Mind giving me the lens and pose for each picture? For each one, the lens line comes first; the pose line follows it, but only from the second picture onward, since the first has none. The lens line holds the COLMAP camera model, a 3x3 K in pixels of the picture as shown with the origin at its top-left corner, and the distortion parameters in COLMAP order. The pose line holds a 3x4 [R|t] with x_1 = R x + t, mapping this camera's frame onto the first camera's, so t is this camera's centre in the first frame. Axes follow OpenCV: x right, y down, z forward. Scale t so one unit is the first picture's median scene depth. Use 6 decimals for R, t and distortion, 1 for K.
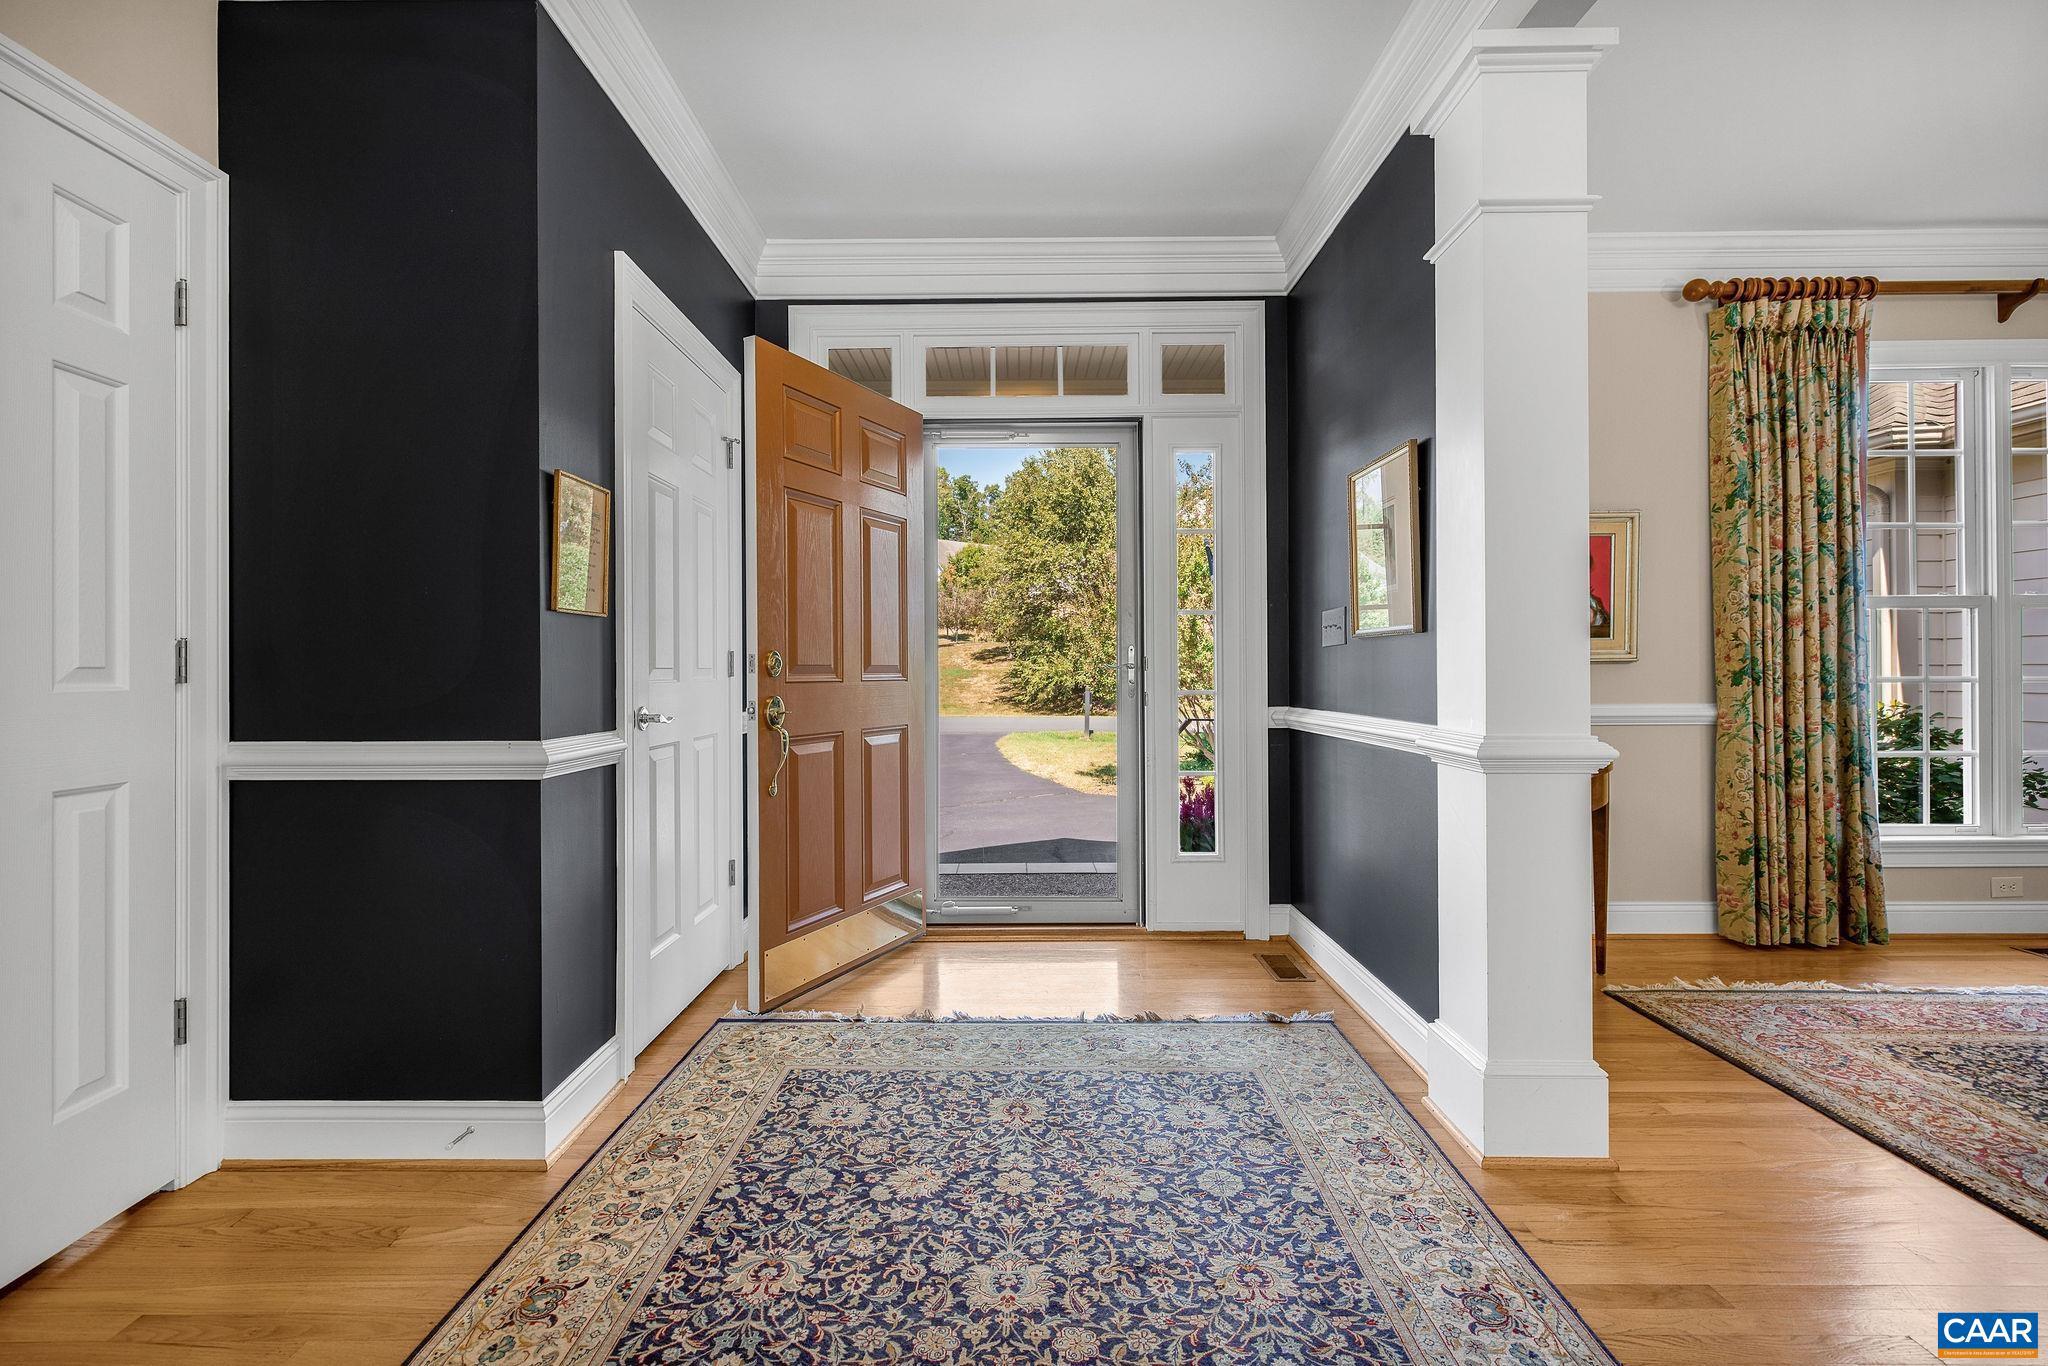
lens RADIAL K [[878.1, 0, 1026.4], [0, 878.1, 666.1], [0, 0, 1]] dist [0.007177, -0.000434]
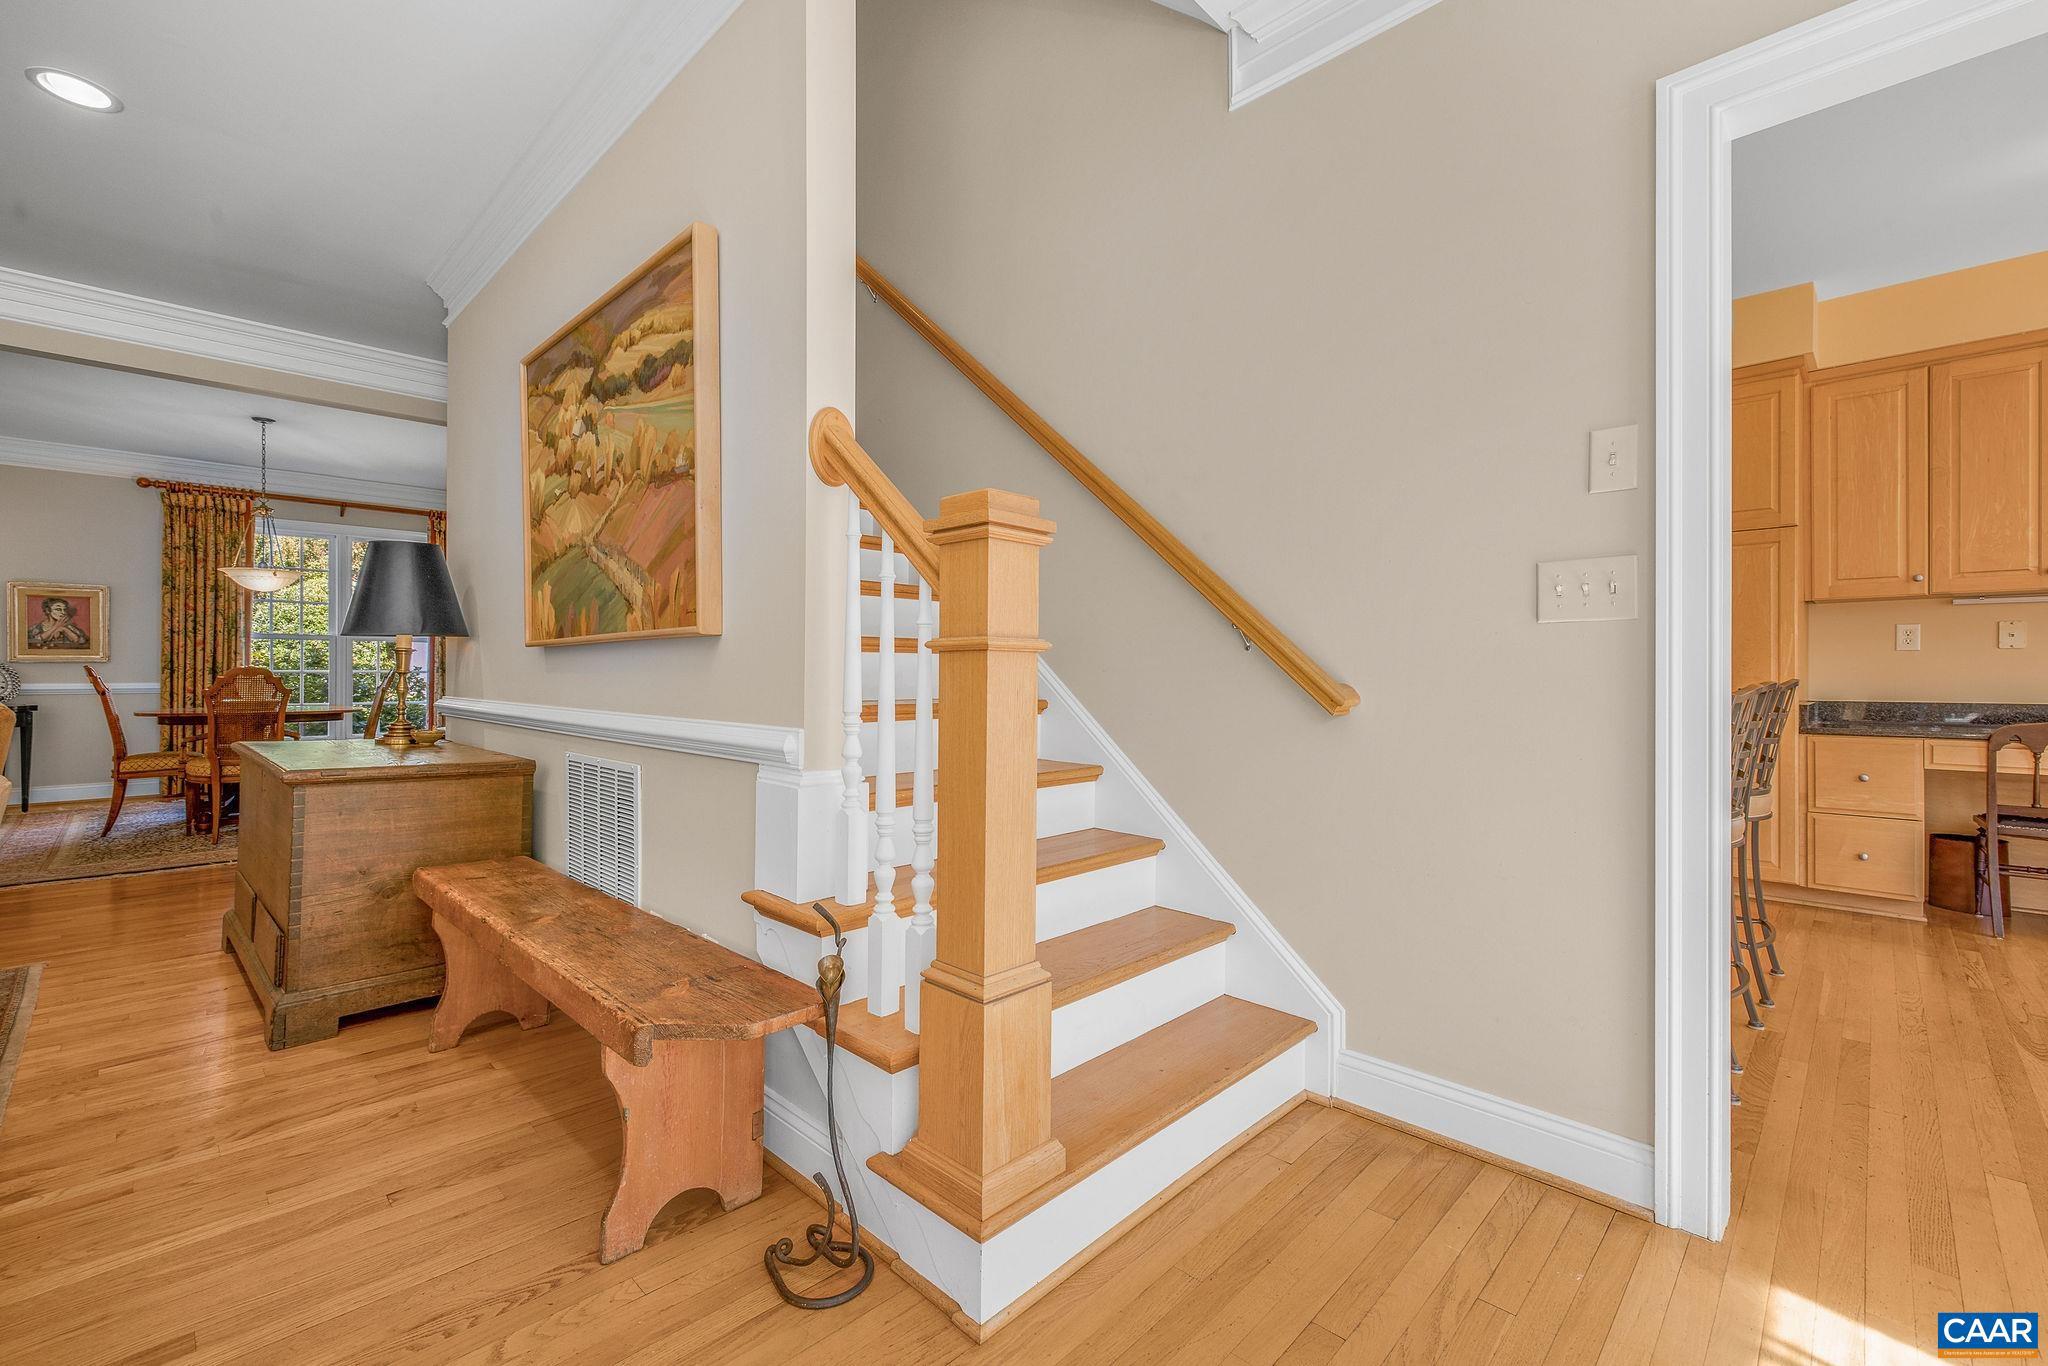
lens RADIAL K [[878.1, 0, 1021.3], [0, 878.1, 673.0], [0, 0, 1]] dist [0.007177, -0.000434]
pose [[0.704452, 0.007513, 0.709712, 0.752588], [-0.007438, 0.999967, -0.003202, 0.011258], [-0.709713, -0.003023, 0.704485, -1.938552]]
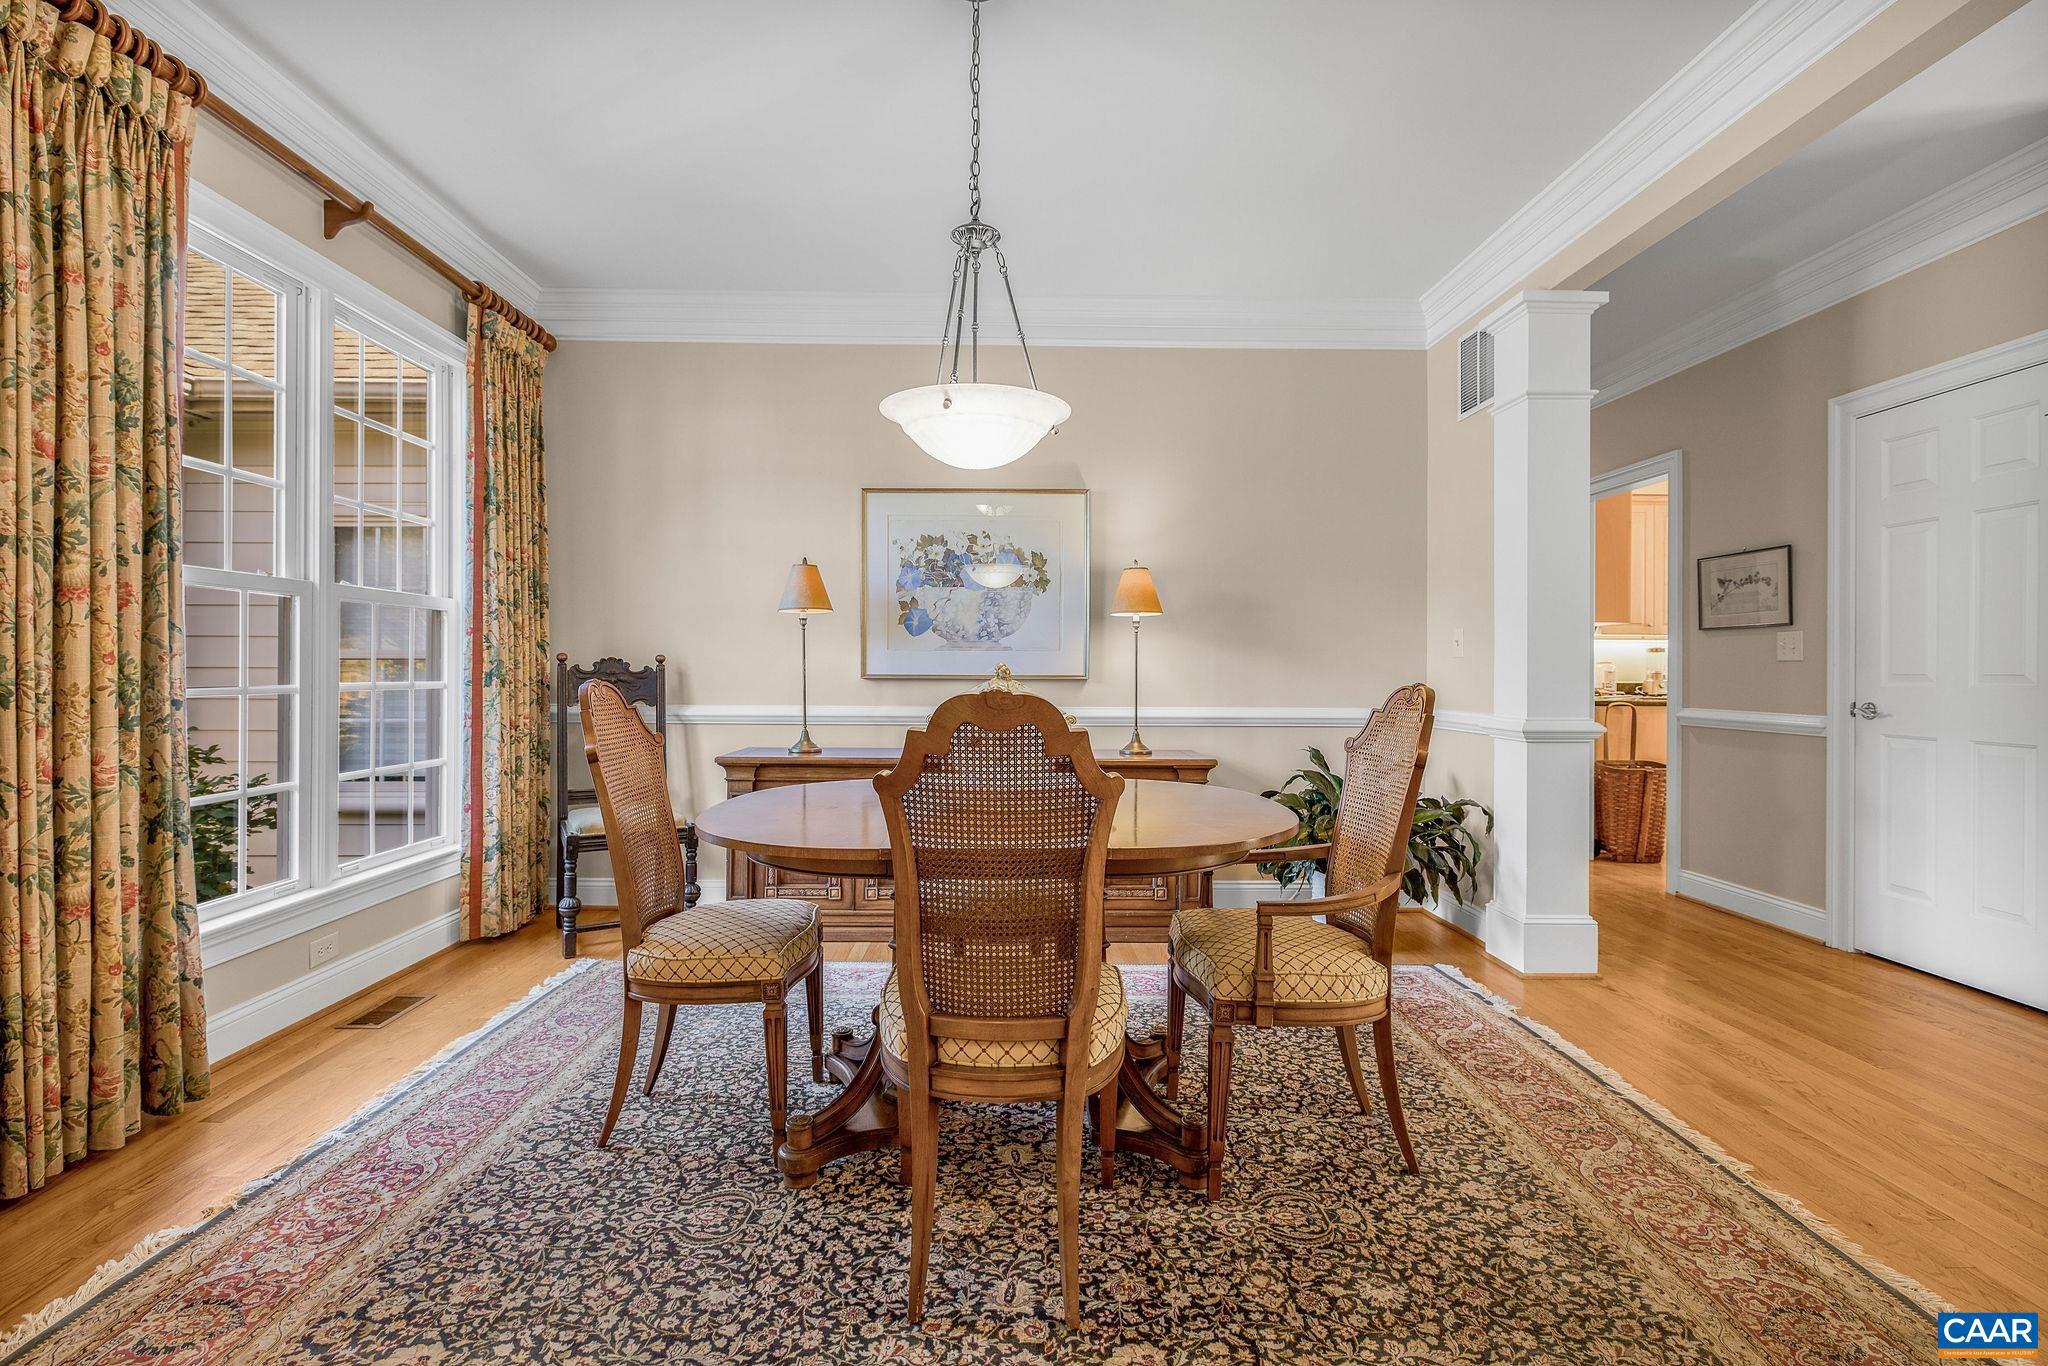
lens RADIAL K [[947.5, 0, 1024.4], [0, 947.5, 665.9], [0, 0, 1]] dist [-0.006003, -0.000826]
pose [[-0.008513, 0.006051, 0.999945, 0.264171], [-0.004967, 0.999969, -0.006093, -0.003019], [-0.999951, -0.005019, -0.008482, 0.397589]]
